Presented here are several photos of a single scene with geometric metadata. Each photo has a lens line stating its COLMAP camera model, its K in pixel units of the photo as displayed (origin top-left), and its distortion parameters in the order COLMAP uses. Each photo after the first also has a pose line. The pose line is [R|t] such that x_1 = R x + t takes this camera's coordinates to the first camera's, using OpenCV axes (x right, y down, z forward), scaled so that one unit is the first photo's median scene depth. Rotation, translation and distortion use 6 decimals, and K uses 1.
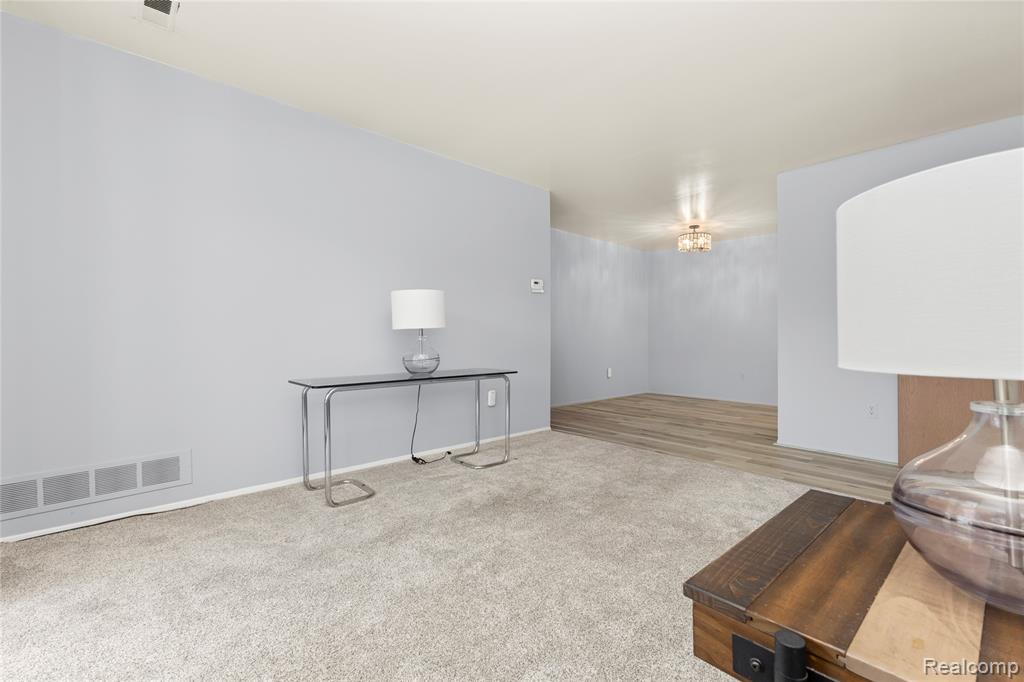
lens RADIAL K [[448.8, 0, 515.2], [0, 448.8, 333.5], [0, 0, 1]] dist [0.000980, 0.000069]
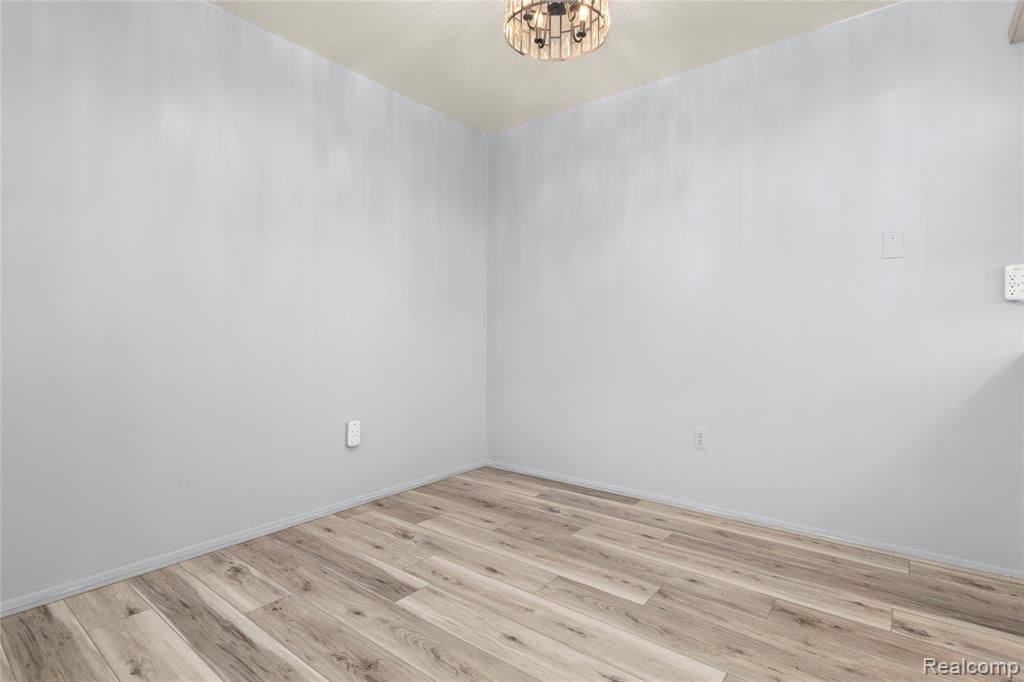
lens RADIAL K [[500.0, 0, 512.0], [0, 500.0, 341.0], [0, 0, 1]] dist [0.000586, -0.000419]
pose [[0.986885, -0.004656, 0.161356, 0.317716], [0.001599, 0.999817, 0.019067, 0.006725], [-0.161415, -0.018559, 0.986712, 0.682764]]
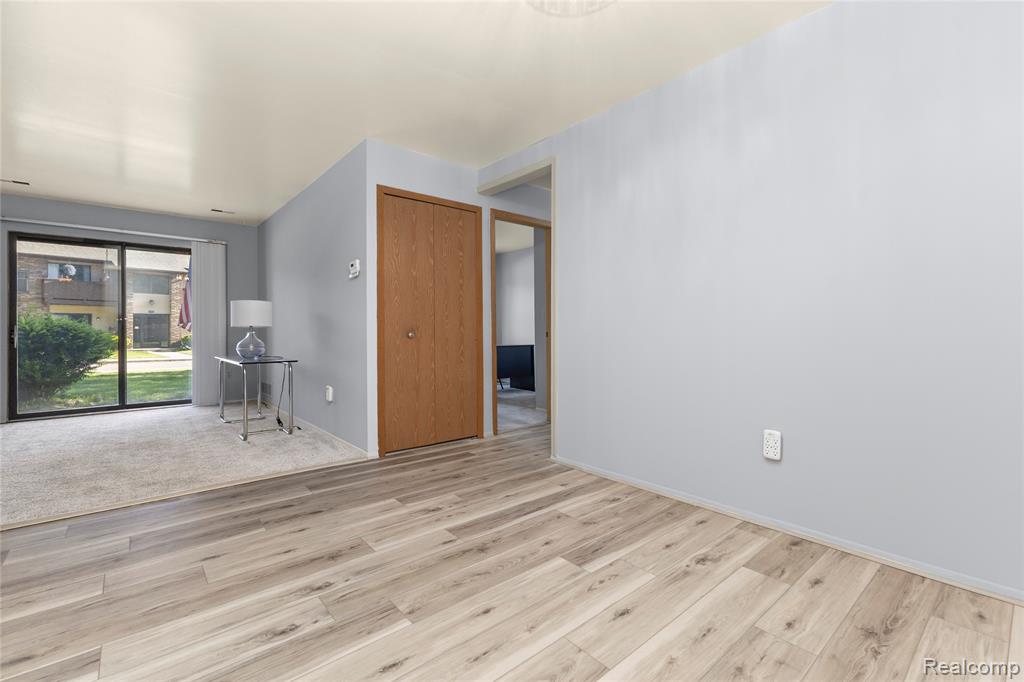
lens RADIAL K [[448.8, 0, 515.2], [0, 448.8, 333.5], [0, 0, 1]] dist [0.000980, 0.000069]
pose [[-0.026039, 0.005325, -0.999647, 0.617463], [0.003601, 0.999980, 0.005233, 0.008499], [0.999654, -0.003463, -0.026058, 0.966353]]
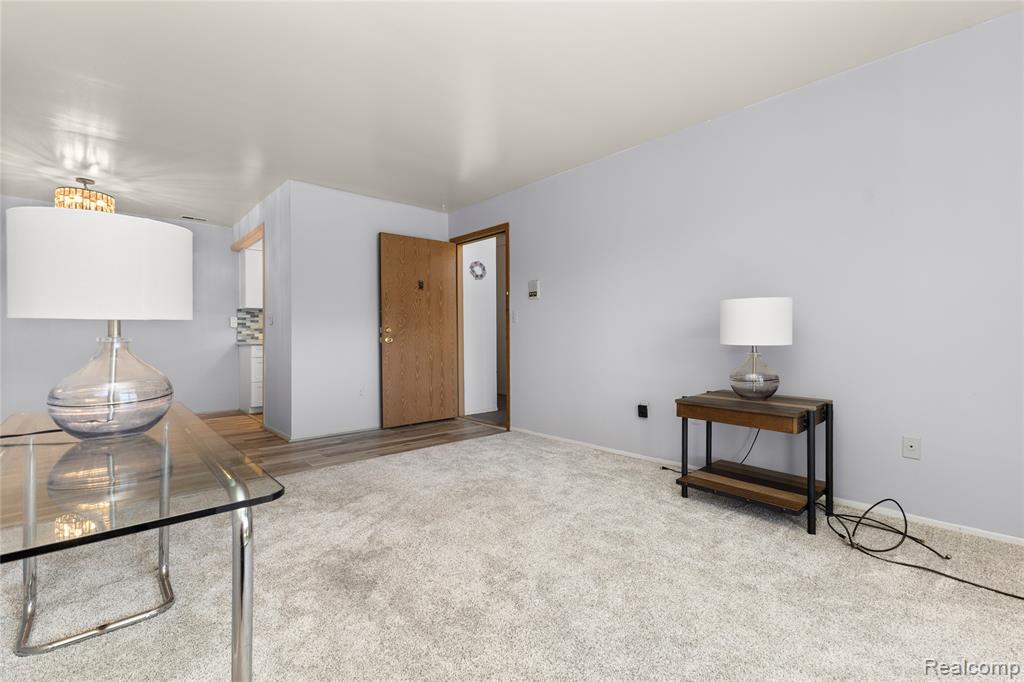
lens RADIAL K [[448.8, 0, 515.2], [0, 448.8, 333.5], [0, 0, 1]] dist [0.000980, 0.000069]
pose [[-0.001293, 0.000333, 0.999999, -0.302629], [0.000034, 1.000000, -0.000333, 0.000778], [-0.999999, 0.000033, -0.001293, 0.327543]]
